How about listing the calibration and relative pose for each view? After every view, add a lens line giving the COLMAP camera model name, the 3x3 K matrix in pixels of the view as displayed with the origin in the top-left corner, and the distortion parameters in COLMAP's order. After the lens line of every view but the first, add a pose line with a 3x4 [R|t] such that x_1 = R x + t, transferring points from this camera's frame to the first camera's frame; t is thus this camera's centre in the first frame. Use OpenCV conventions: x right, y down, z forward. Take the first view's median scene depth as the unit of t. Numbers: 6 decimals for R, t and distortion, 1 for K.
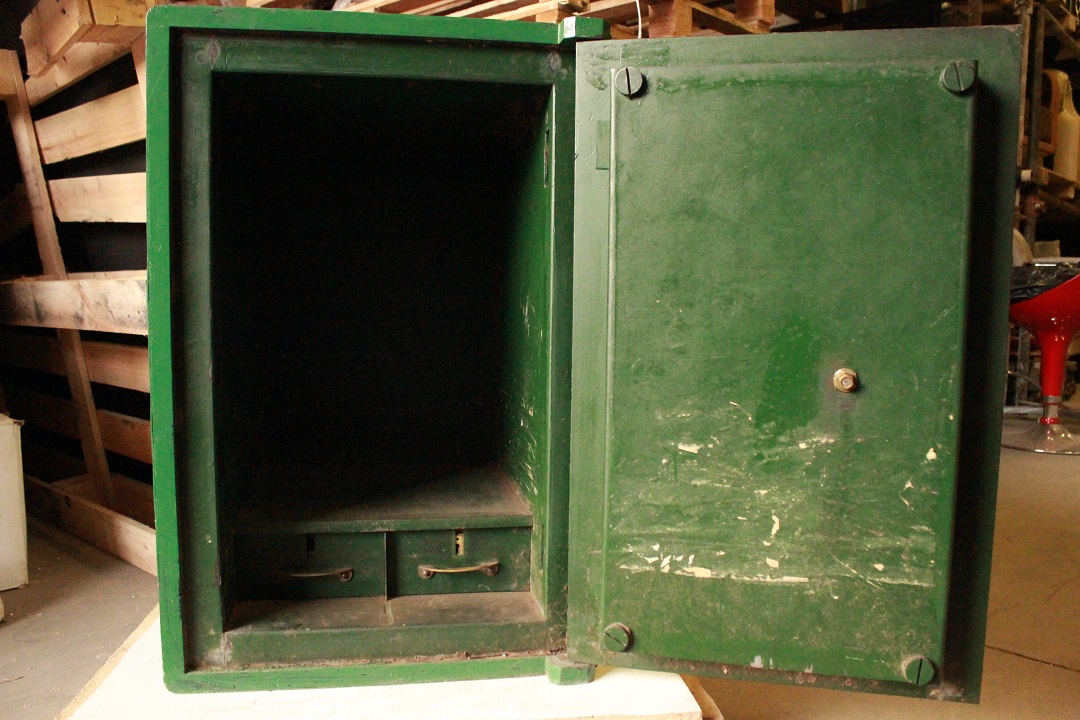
lens RADIAL K [[894.9, 0, 536.4], [0, 894.9, 366.4], [0, 0, 1]] dist [-0.161332, 0.138344]
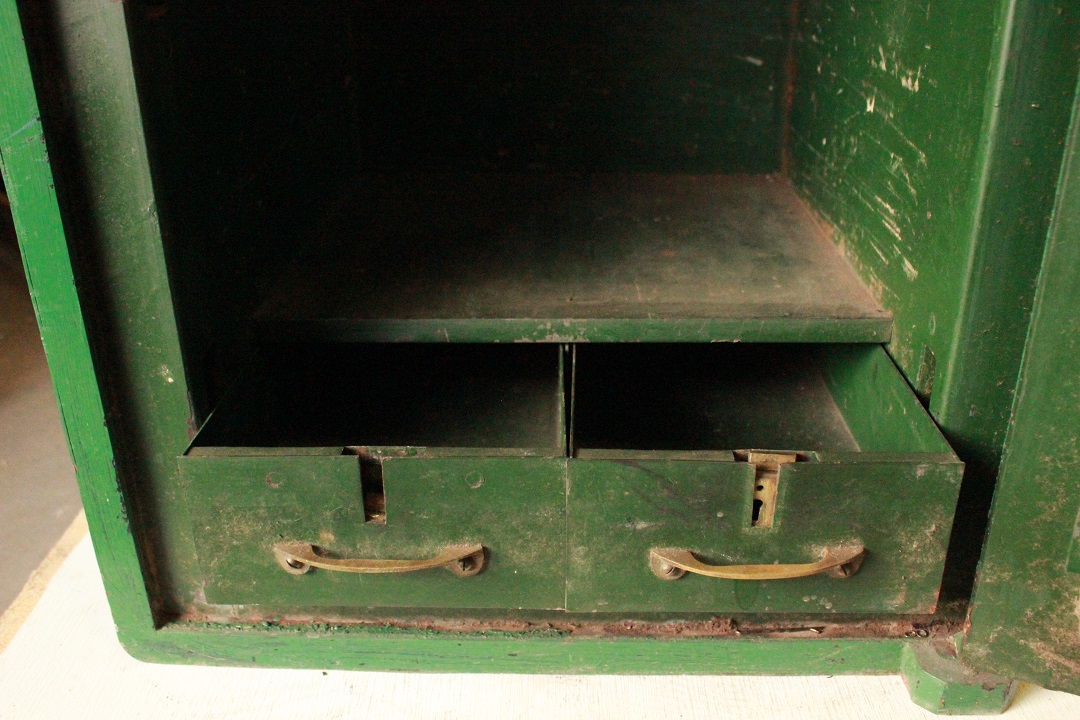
lens RADIAL K [[969.7, 0, 540.0], [0, 969.7, 360.0], [0, 0, 1]] dist [-0.084162, 0.004489]
pose [[0.974041, 0.066604, -0.216350, -0.079450], [0.008740, 0.943958, 0.329950, 0.028794], [0.226201, -0.323276, 0.918872, 0.568431]]
